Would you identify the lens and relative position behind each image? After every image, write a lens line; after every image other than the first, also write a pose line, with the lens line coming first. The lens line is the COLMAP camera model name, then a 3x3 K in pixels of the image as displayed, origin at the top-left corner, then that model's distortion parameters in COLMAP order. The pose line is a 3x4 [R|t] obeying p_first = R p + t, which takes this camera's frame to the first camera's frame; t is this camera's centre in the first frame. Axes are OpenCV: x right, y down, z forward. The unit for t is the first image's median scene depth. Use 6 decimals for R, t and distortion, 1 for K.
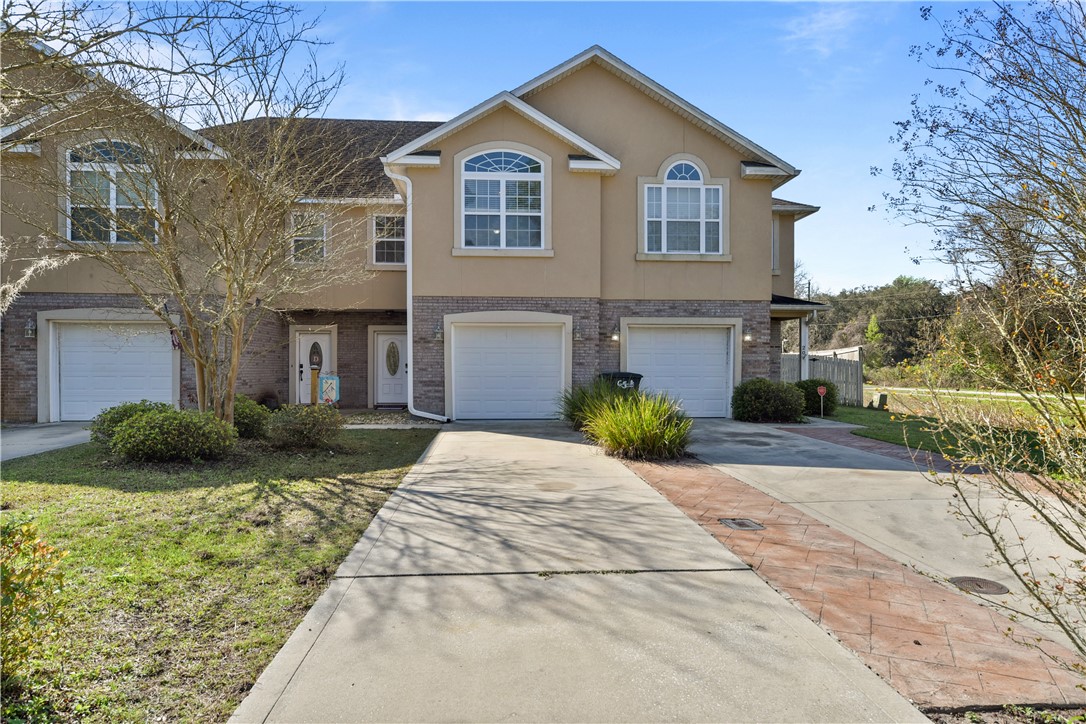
lens RADIAL K [[737.8, 0, 544.2], [0, 737.8, 363.3], [0, 0, 1]] dist [-0.000776, -0.000432]
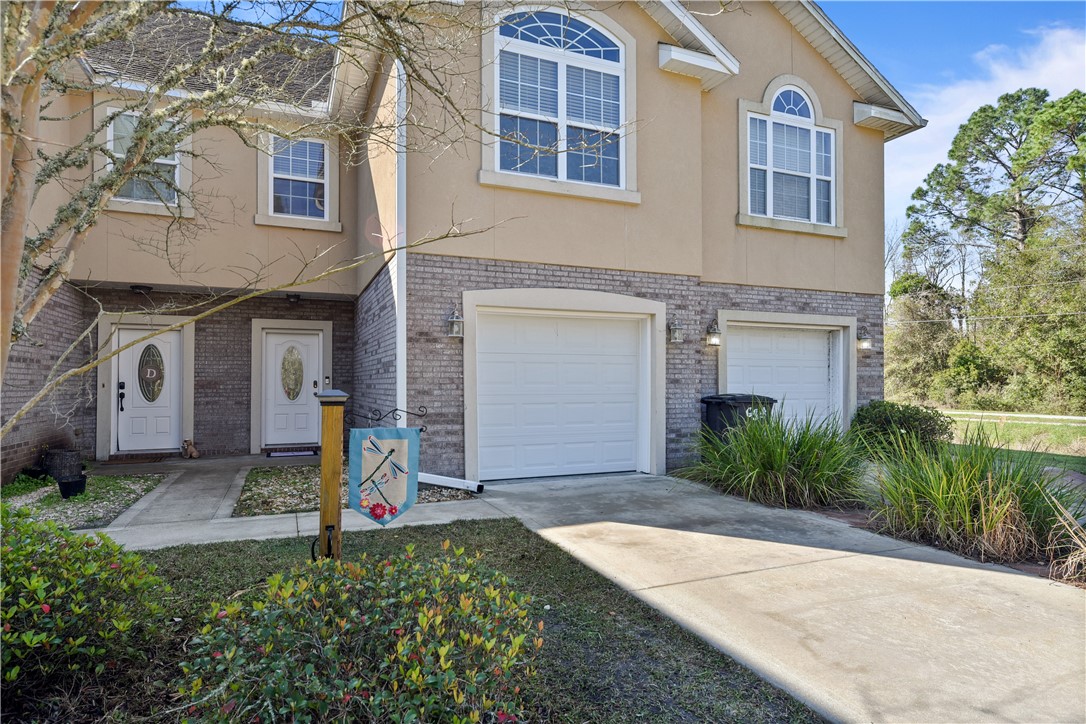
lens RADIAL K [[621.7, 0, 544.4], [0, 621.7, 366.8], [0, 0, 1]] dist [0.017143, 0.001016]
pose [[0.944000, 0.006408, 0.329884, -0.223641], [0.000718, 0.999769, -0.021474, -0.000072], [-0.329946, 0.020508, 0.943777, 0.535612]]
